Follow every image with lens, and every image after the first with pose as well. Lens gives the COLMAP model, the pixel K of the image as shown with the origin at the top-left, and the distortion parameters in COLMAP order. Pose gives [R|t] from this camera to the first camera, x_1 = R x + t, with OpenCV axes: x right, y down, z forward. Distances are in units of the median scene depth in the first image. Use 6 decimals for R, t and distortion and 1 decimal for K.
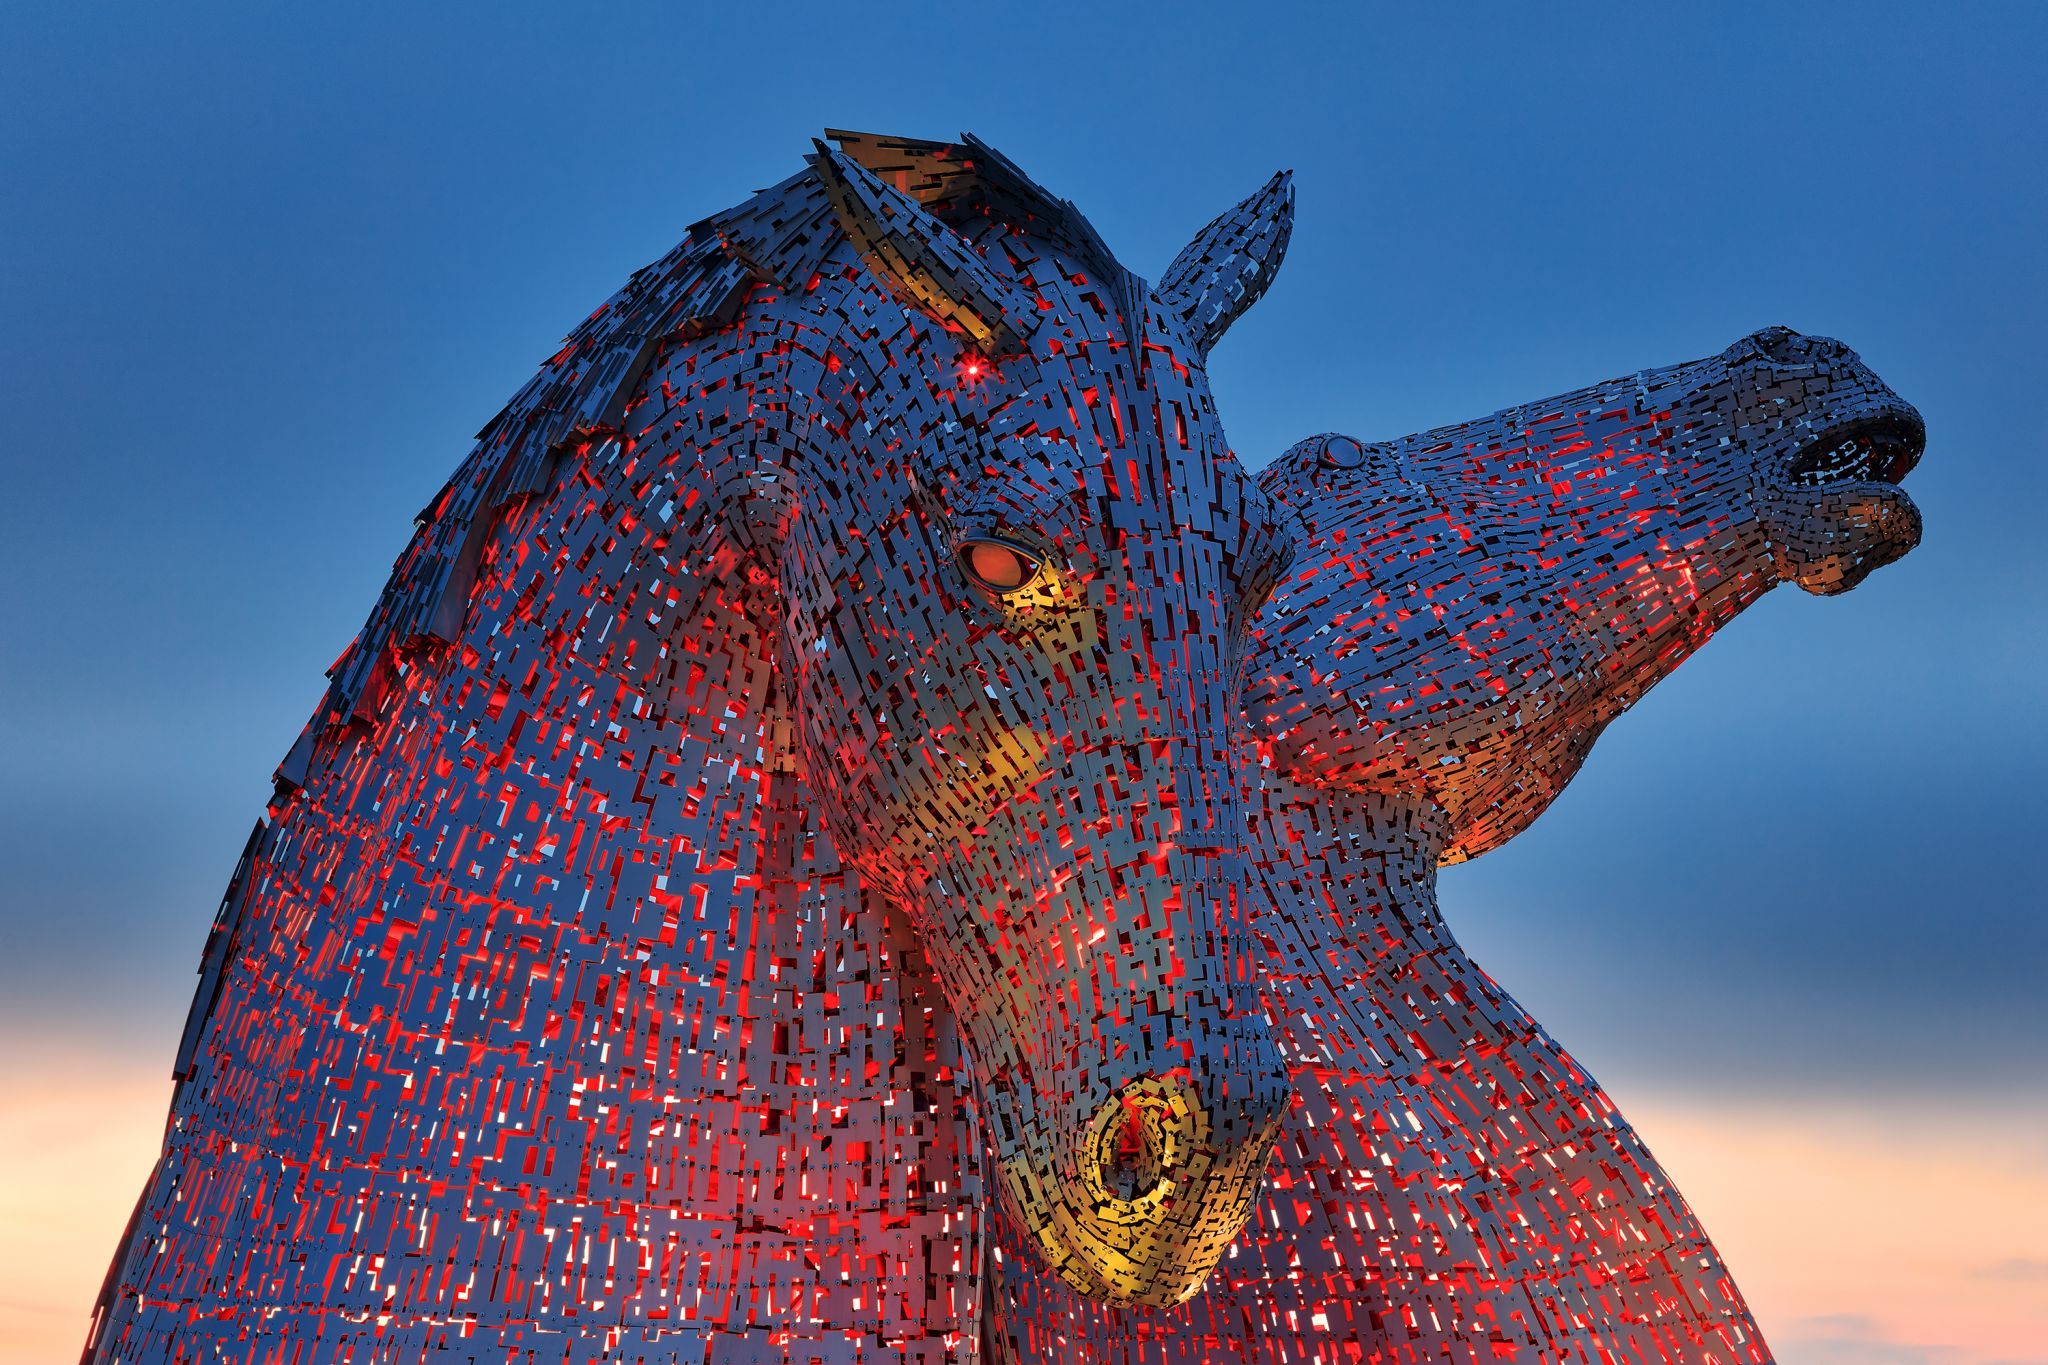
lens RADIAL K [[6370.5, 0, 1026.0], [0, 6370.5, 746.7], [0, 0, 1]] dist [-0.008767, -0.151253]
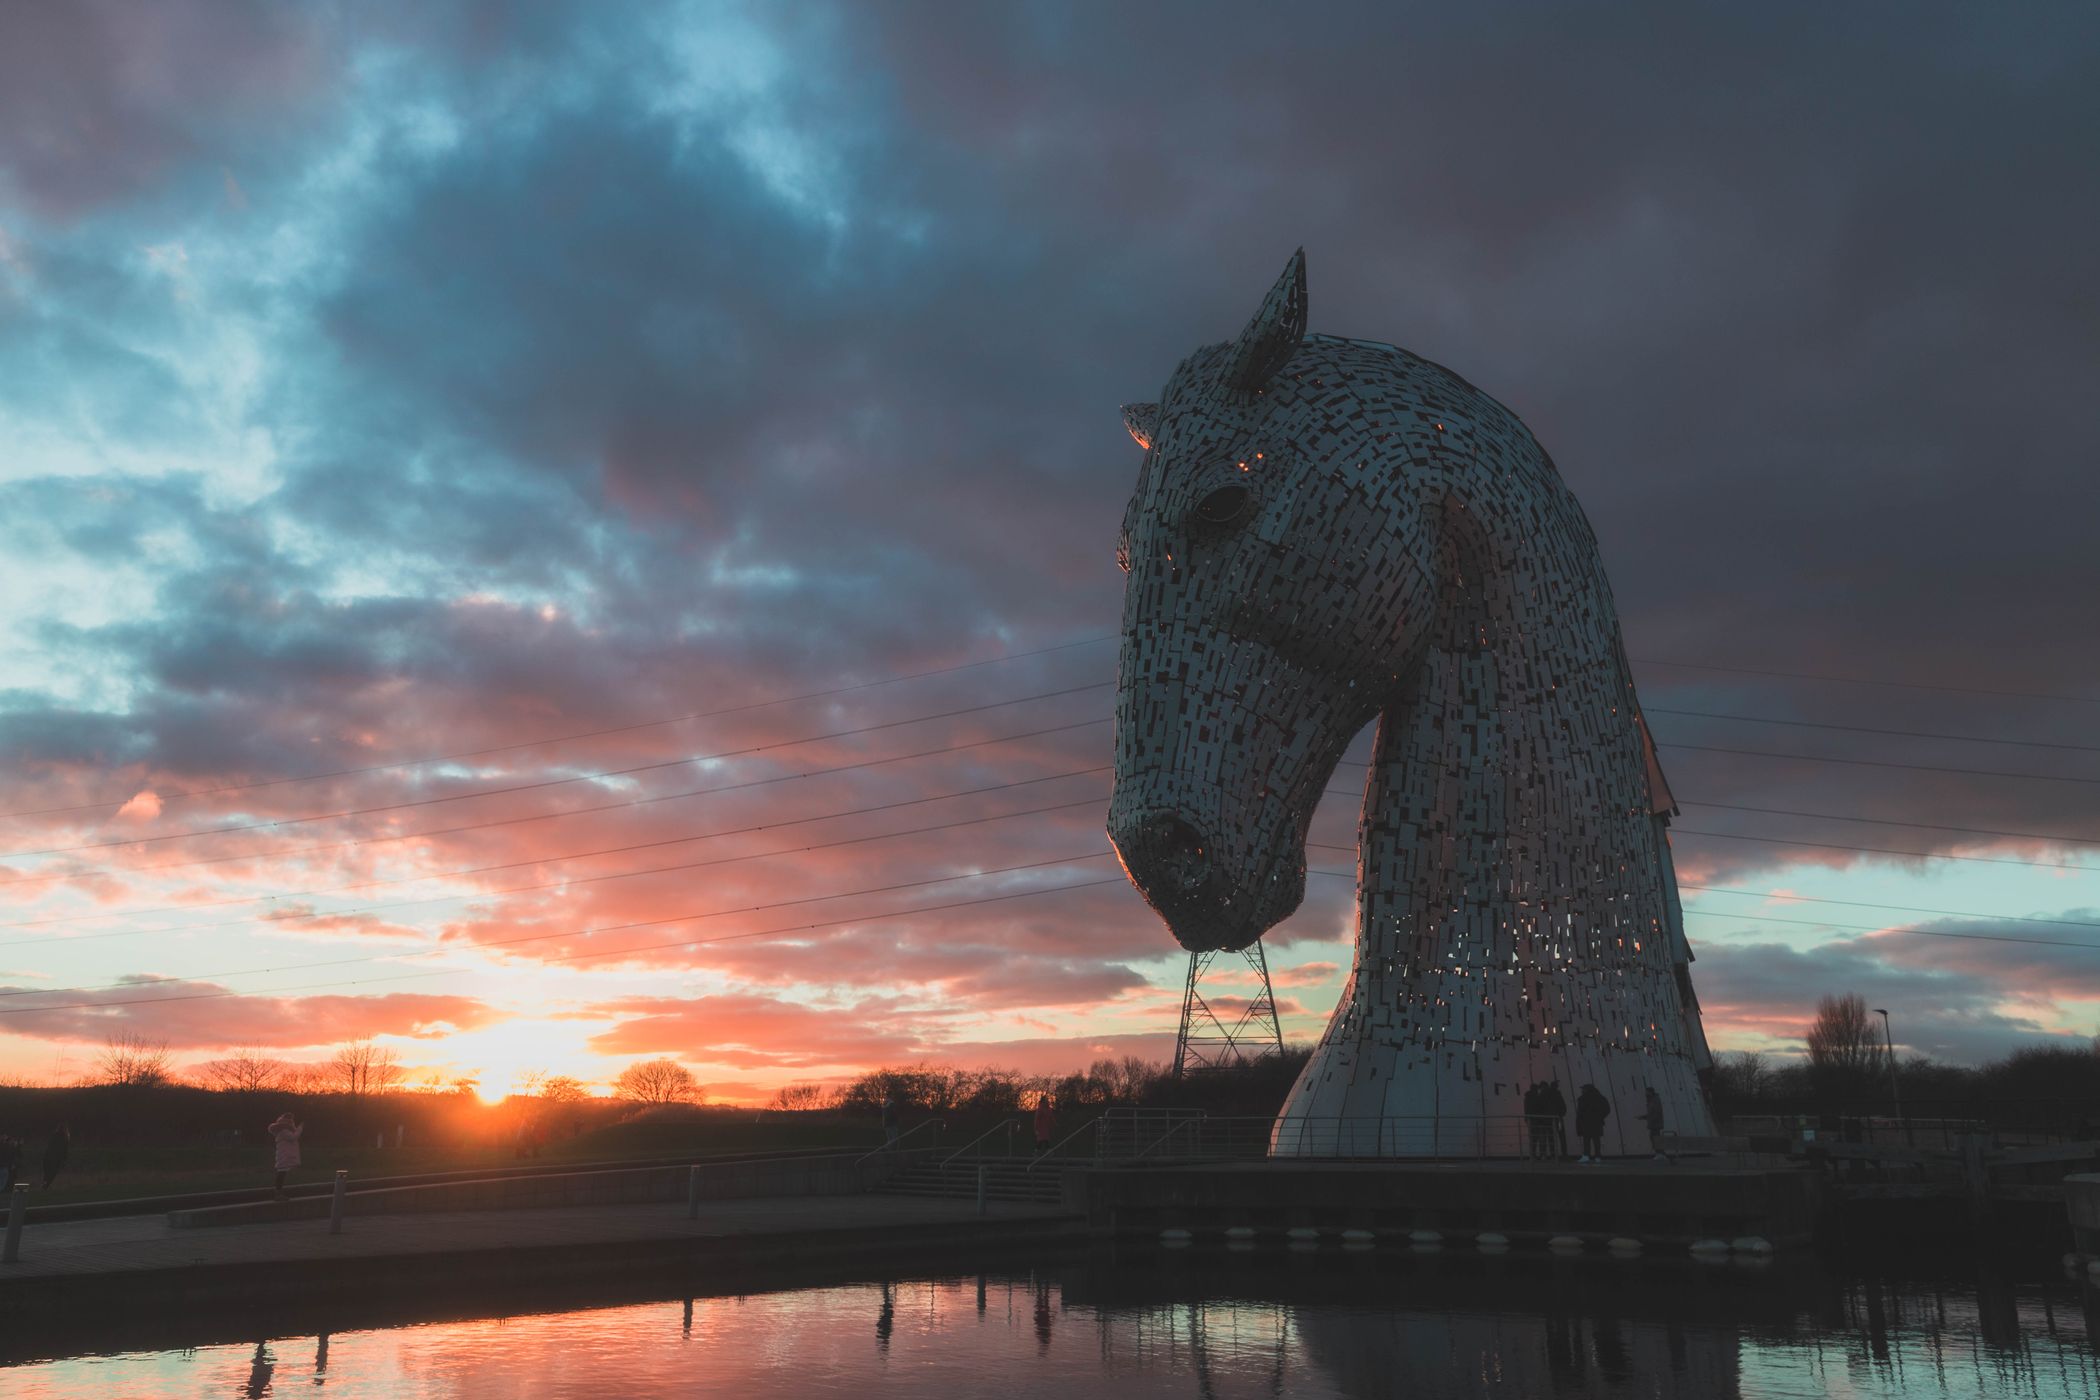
lens RADIAL K [[1634.1, 0, 1050.0], [0, 1634.1, 700.0], [0, 0, 1]] dist [0.002091, 0.000115]
pose [[-0.116261, -0.255478, -0.959799, 0.446736], [0.139315, 0.952604, -0.270438, 0.133395], [0.983400, -0.165155, -0.075159, 0.990855]]
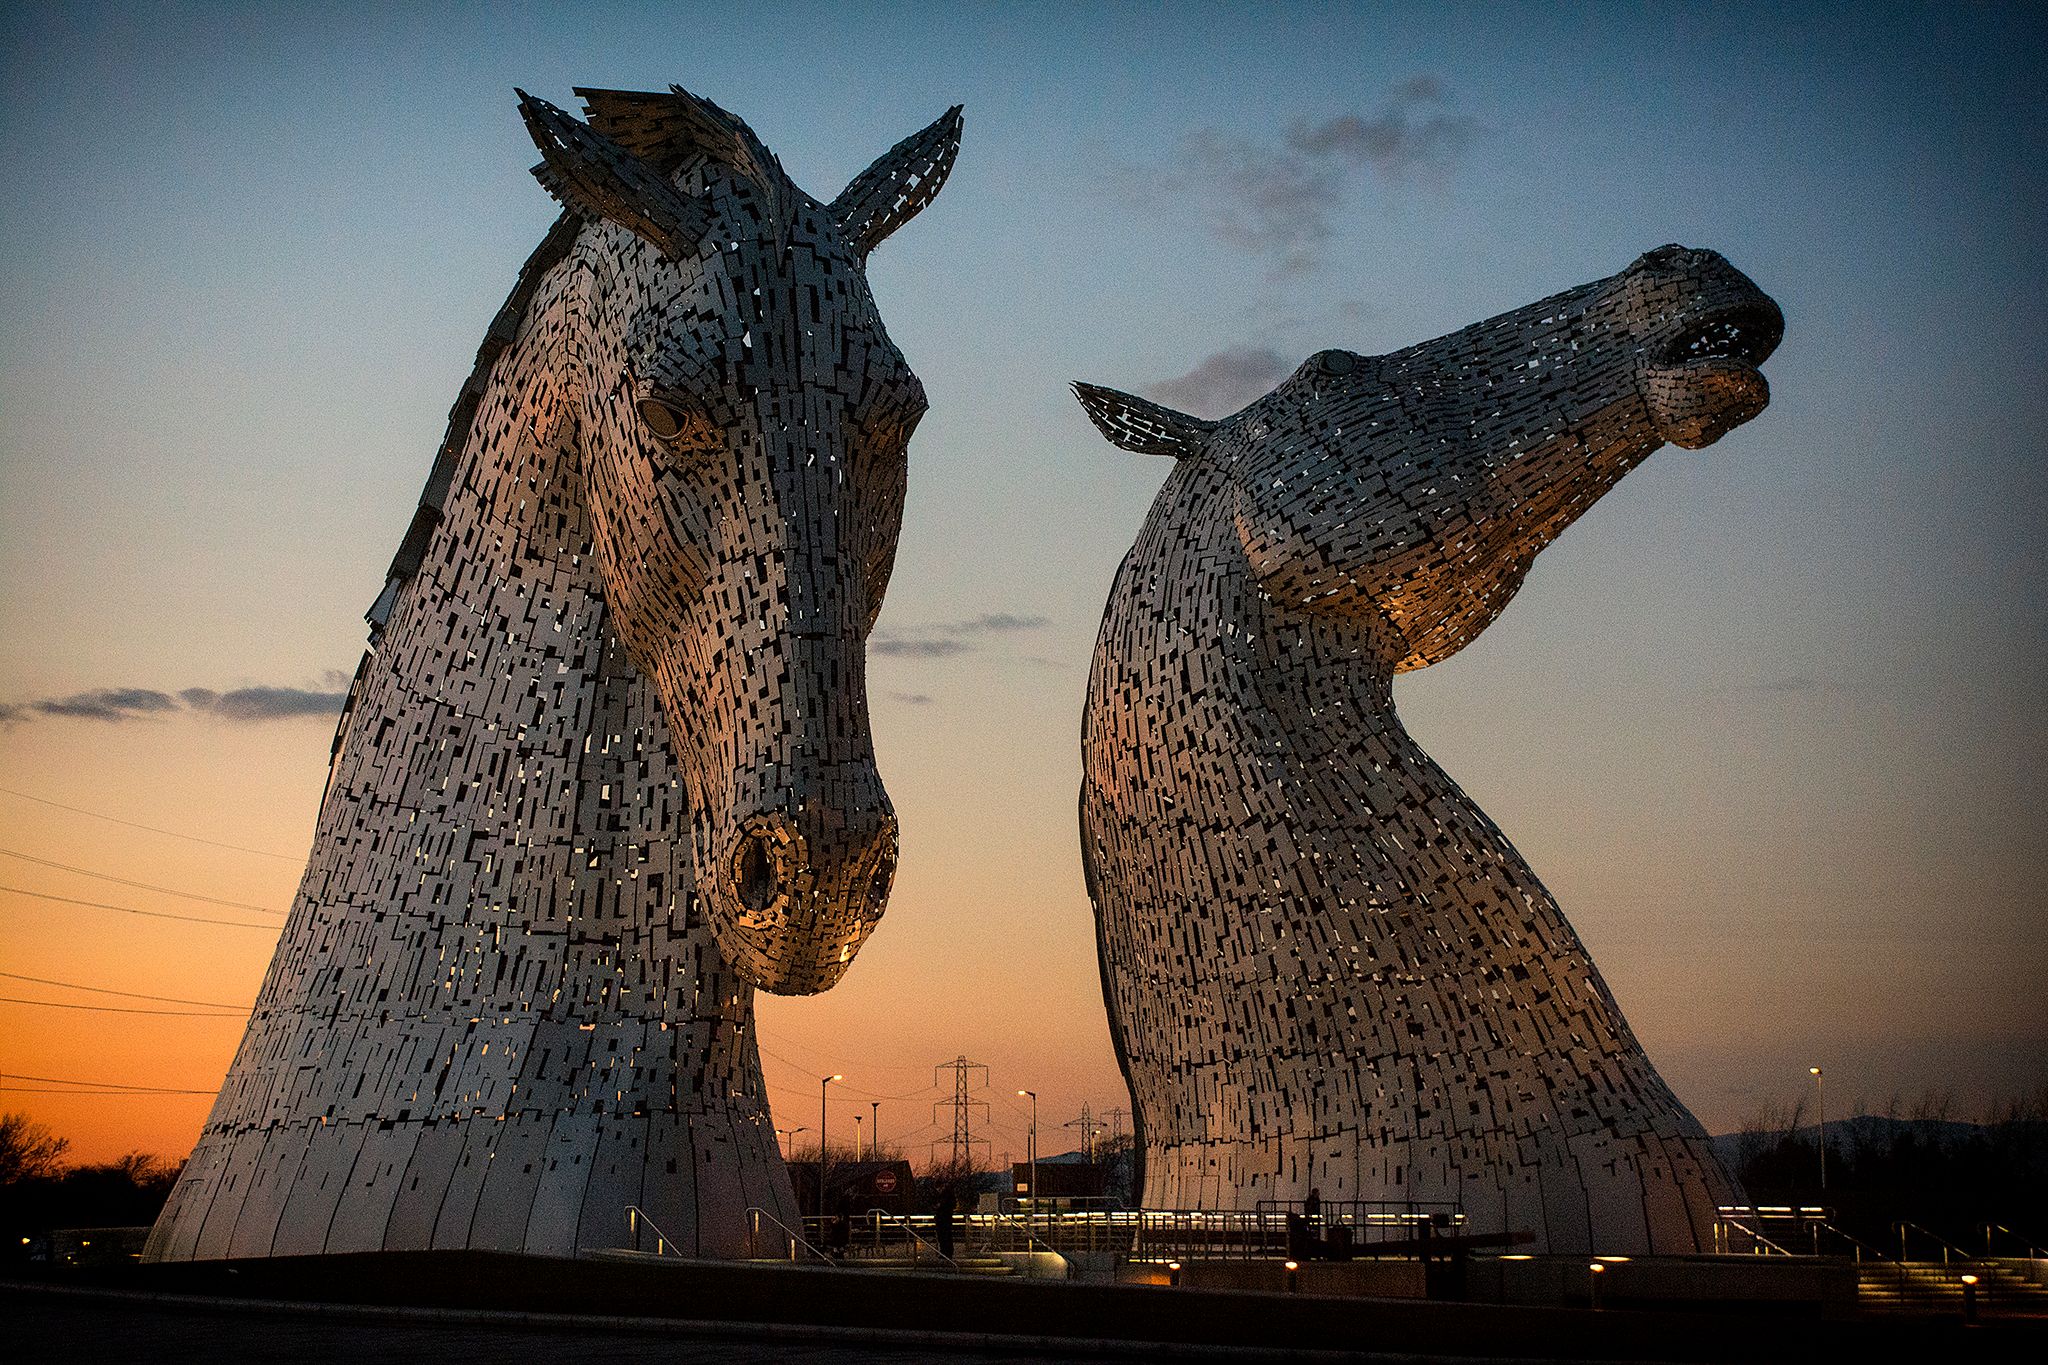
lens RADIAL K [[4000.3, 0, 1065.3], [0, 4000.3, 721.1], [0, 0, 1]] dist [0.432027, 0.087609]
pose [[0.970655, -0.030754, -0.238502, 0.261868], [0.033159, 0.999432, 0.006077, 0.029611], [0.238180, -0.013807, 0.971123, 0.228483]]
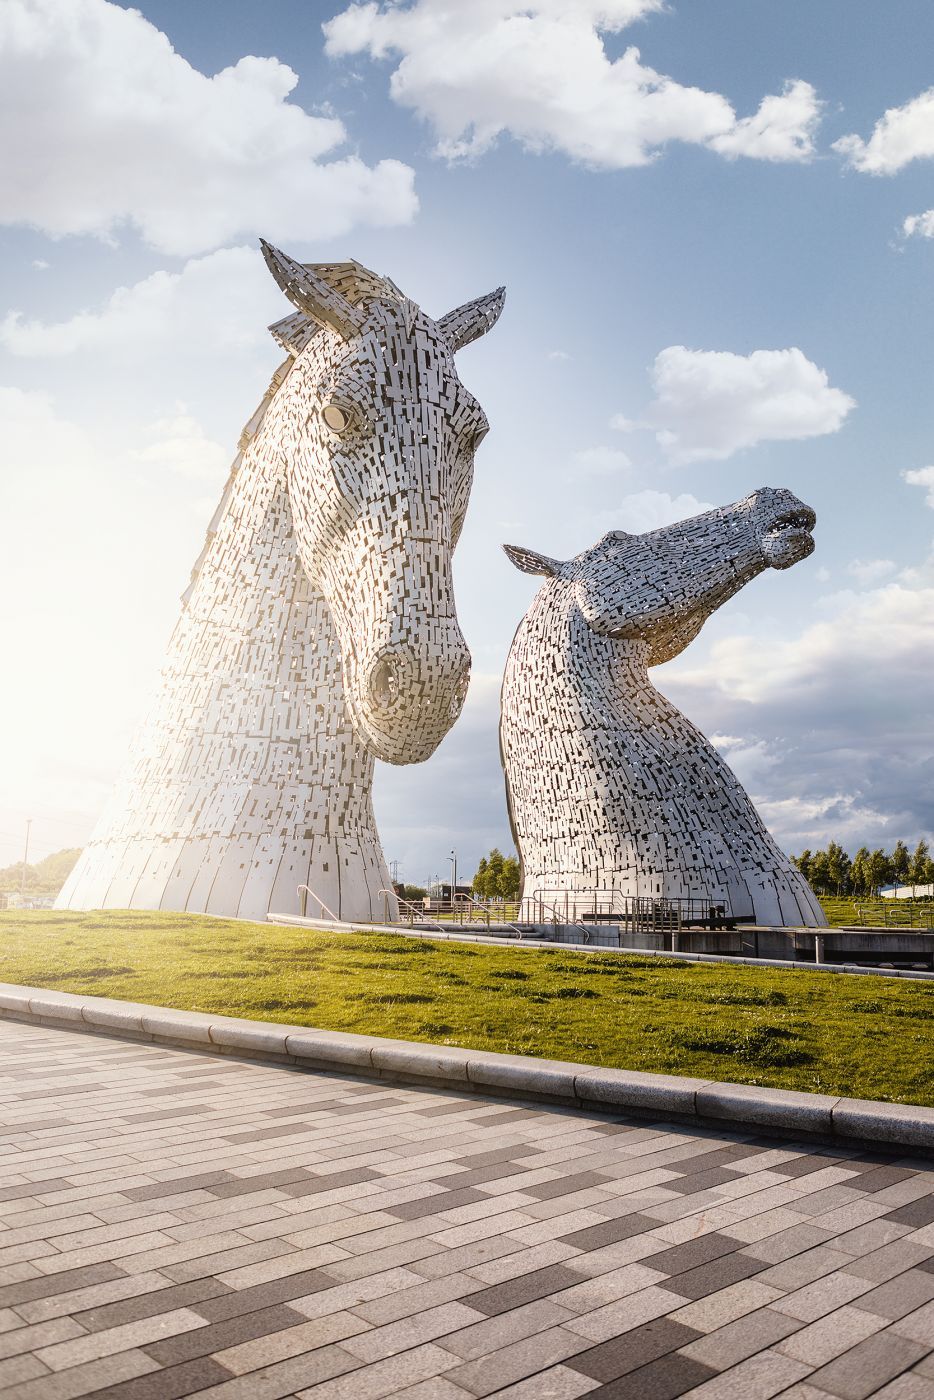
lens RADIAL K [[1089.4, 0, 467.0], [0, 1089.4, 700.0], [0, 0, 1]] dist [0.002091, 0.000115]
pose [[0.980285, -0.017879, -0.196778, 0.108380], [0.006369, 0.998239, -0.058970, 0.087327], [0.197486, 0.056555, 0.978673, 0.643824]]
